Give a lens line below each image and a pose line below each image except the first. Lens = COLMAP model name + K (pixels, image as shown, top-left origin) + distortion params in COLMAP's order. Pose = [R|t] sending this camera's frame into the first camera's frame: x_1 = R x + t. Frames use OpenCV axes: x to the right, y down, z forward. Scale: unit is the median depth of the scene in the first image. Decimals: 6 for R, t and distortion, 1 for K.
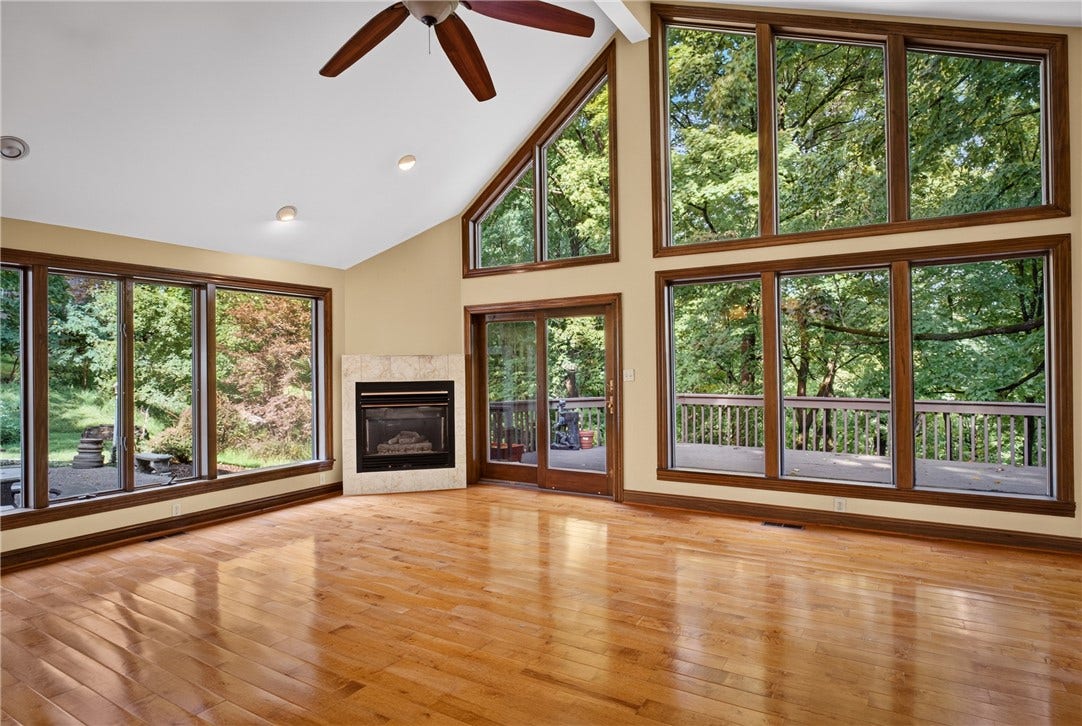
lens RADIAL K [[604.7, 0, 540.7], [0, 604.7, 368.8], [0, 0, 1]] dist [-0.028236, -0.000117]
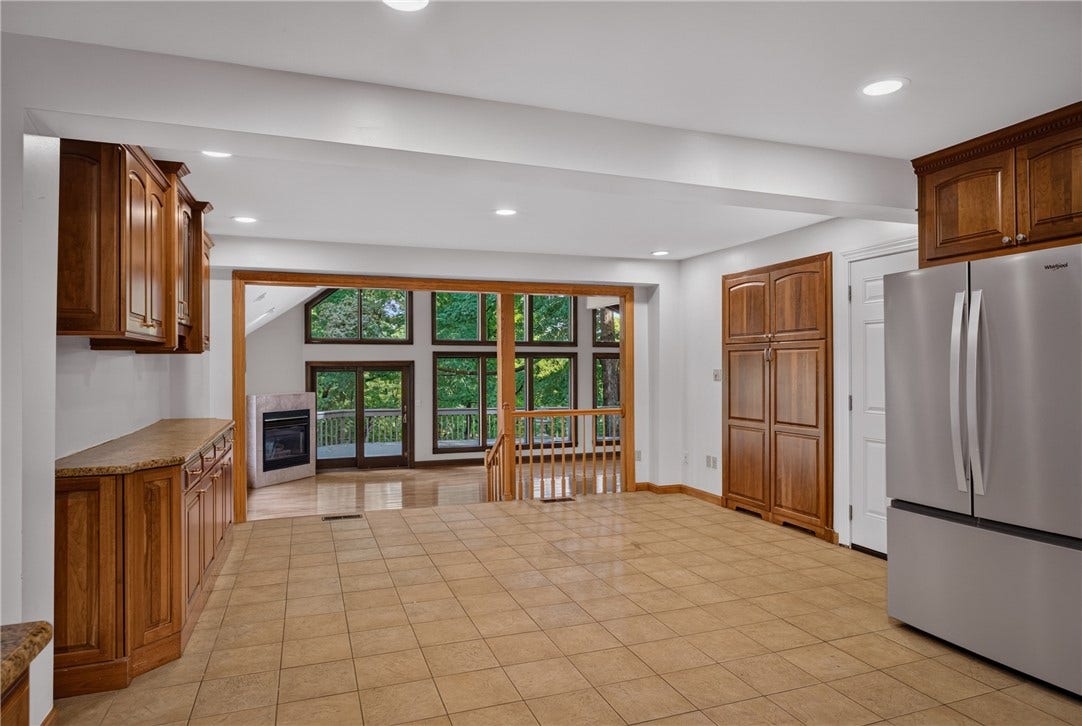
lens RADIAL K [[639.6, 0, 541.8], [0, 639.6, 363.1], [0, 0, 1]] dist [-0.006525, 0.000742]
pose [[0.622457, 0.014921, 0.782512, -1.137421], [-0.000296, 0.999823, -0.018830, -0.073638], [-0.782654, 0.011489, 0.622351, -0.564480]]
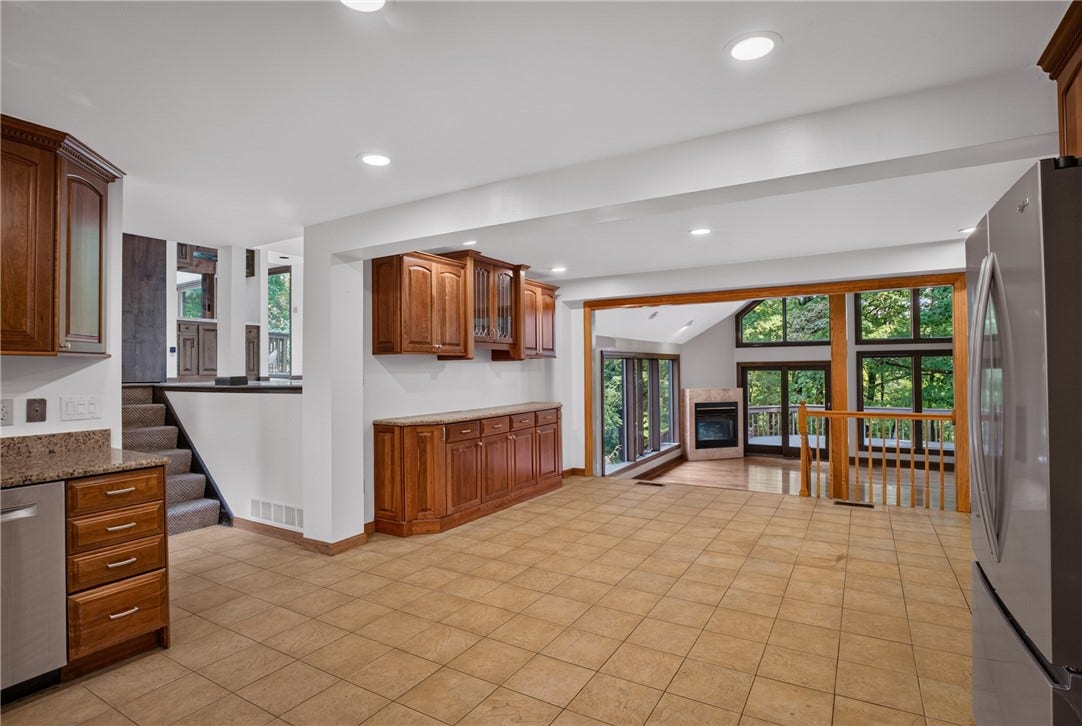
lens RADIAL K [[543.5, 0, 541.9], [0, 543.5, 365.9], [0, 0, 1]] dist [-0.033216, 0.002393]
pose [[0.999945, 0.003434, 0.009869, -0.823112], [-0.003315, 0.999922, -0.012083, -0.075743], [-0.009910, 0.012050, 0.999878, -0.761775]]
